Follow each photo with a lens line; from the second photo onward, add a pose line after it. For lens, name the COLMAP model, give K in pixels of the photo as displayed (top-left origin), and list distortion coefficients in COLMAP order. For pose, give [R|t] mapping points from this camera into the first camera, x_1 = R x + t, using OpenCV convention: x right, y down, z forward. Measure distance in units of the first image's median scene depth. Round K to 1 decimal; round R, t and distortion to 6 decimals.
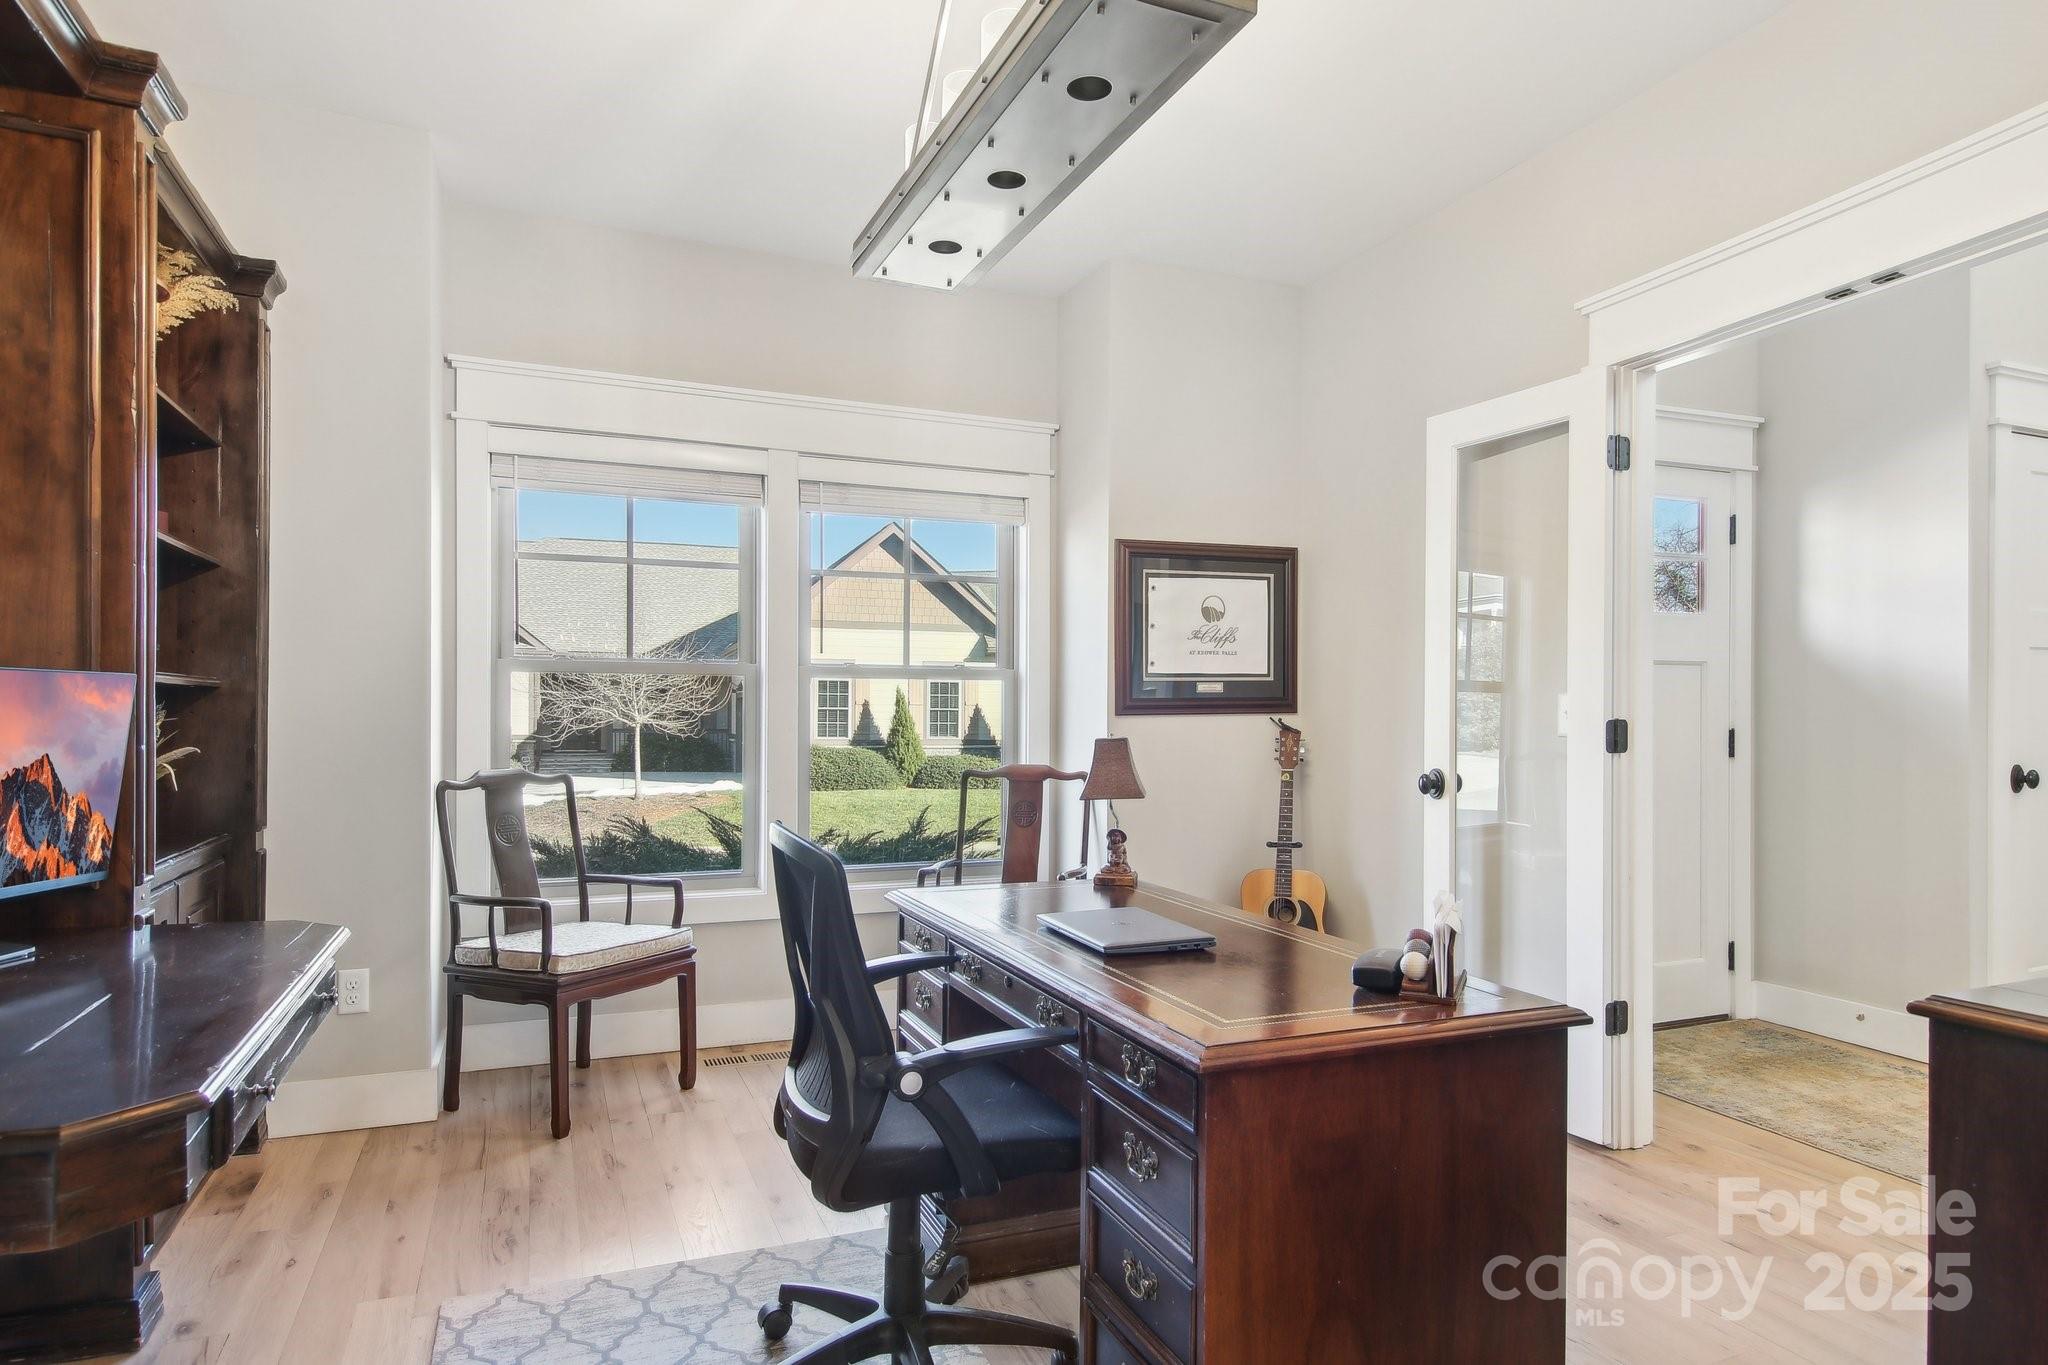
lens RADIAL K [[1162.5, 0, 1031.0], [0, 1162.5, 727.6], [0, 0, 1]] dist [0.000671, -0.003035]
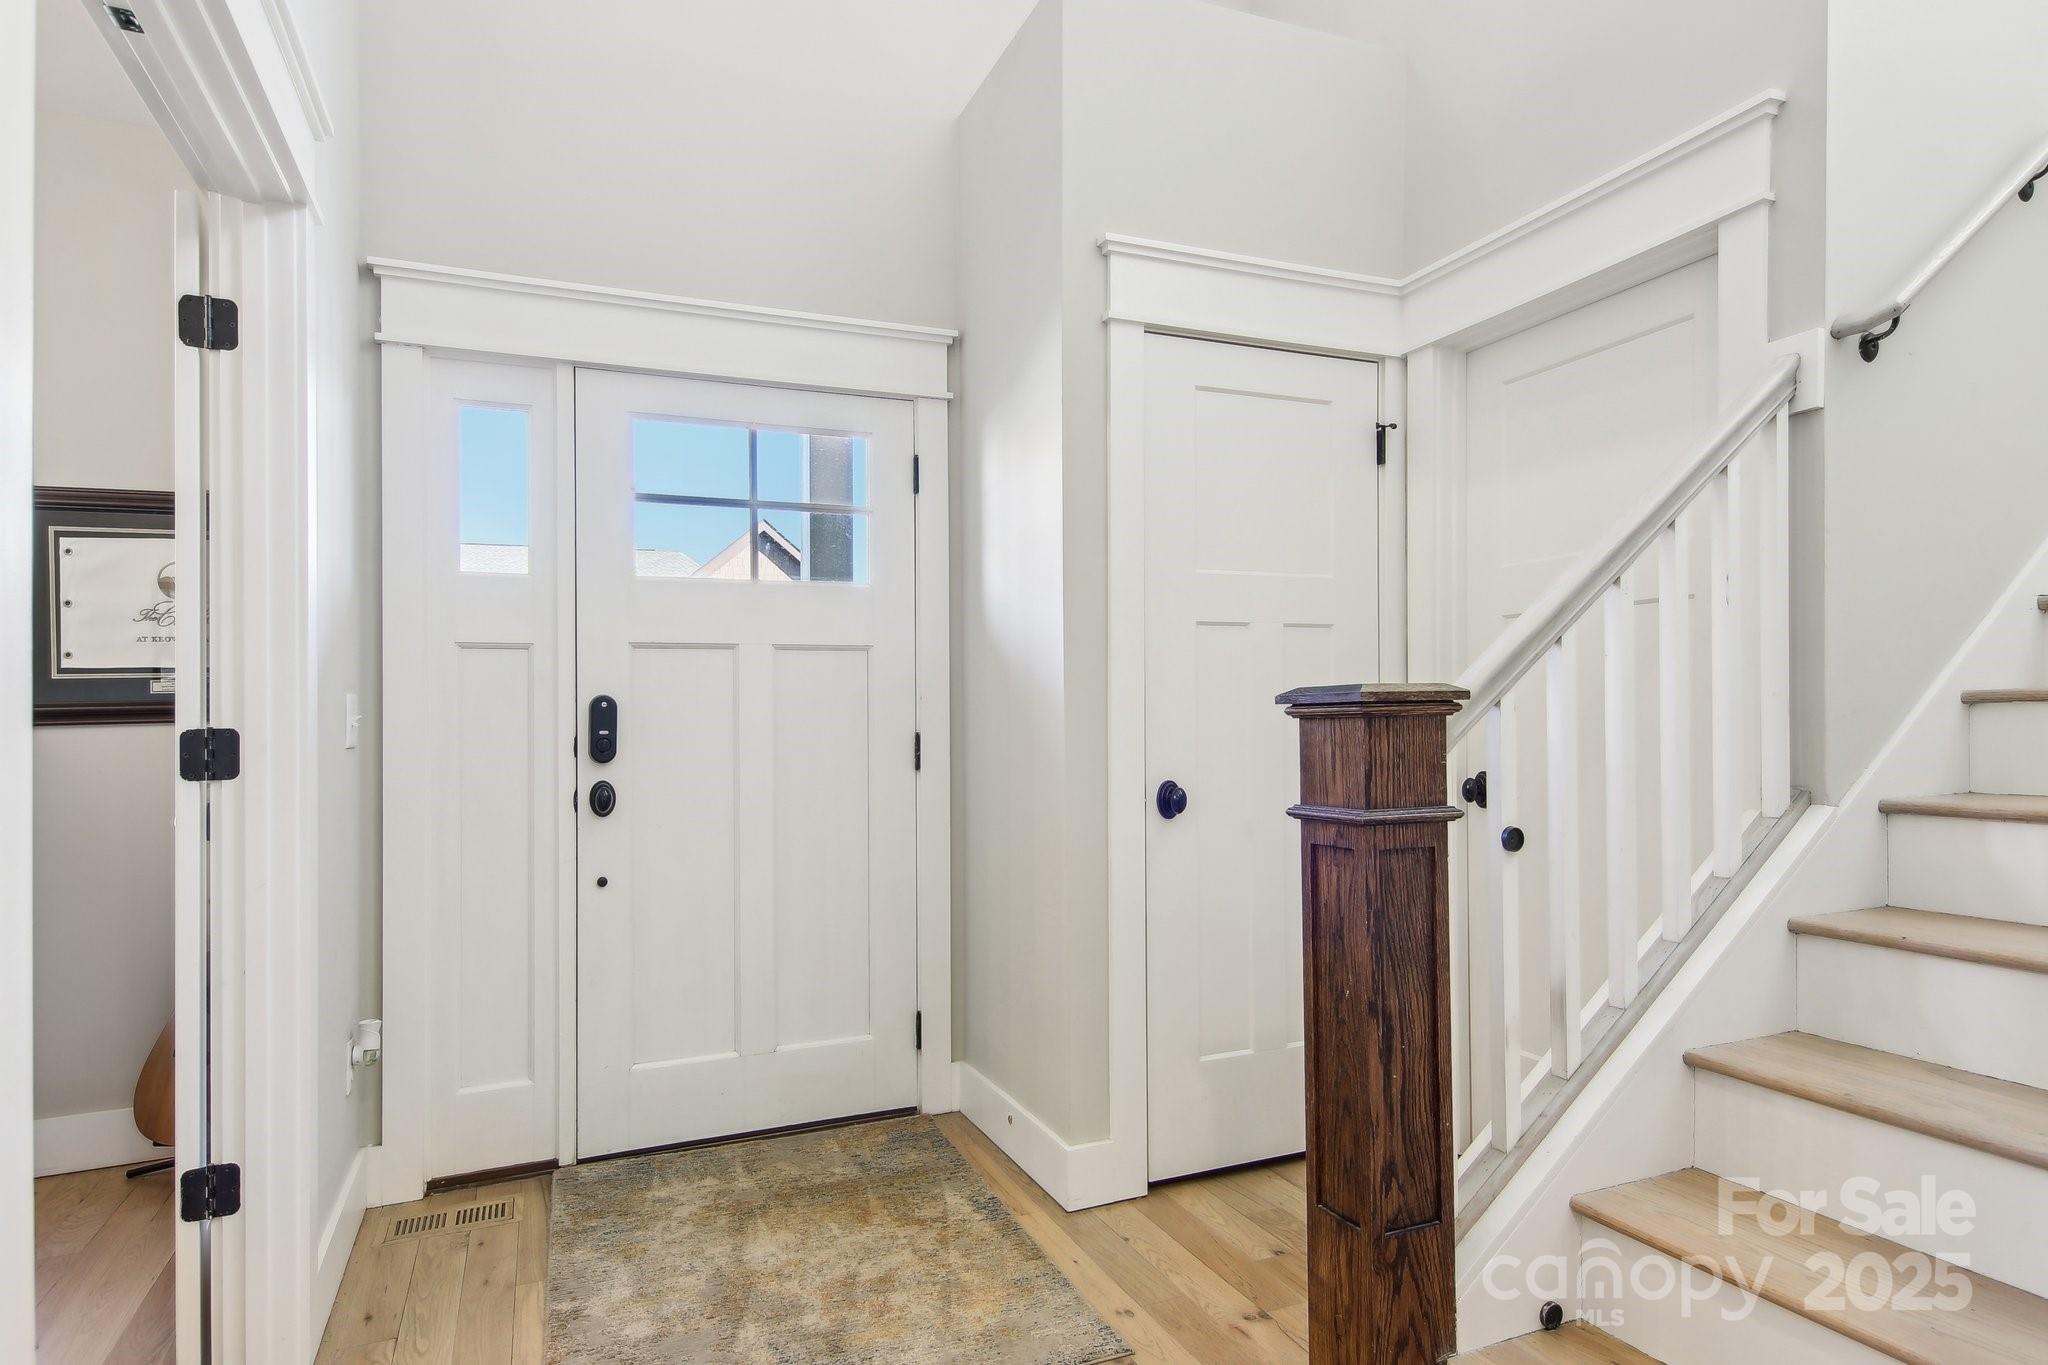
lens RADIAL K [[1171.6, 0, 1029.9], [0, 1171.6, 710.1], [0, 0, 1]] dist [0.005545, 0.000180]
pose [[0.999171, -0.011376, 0.039085, 0.679820], [0.011946, 0.999825, -0.014390, -0.002260], [-0.038914, 0.014845, 0.999132, 0.235099]]
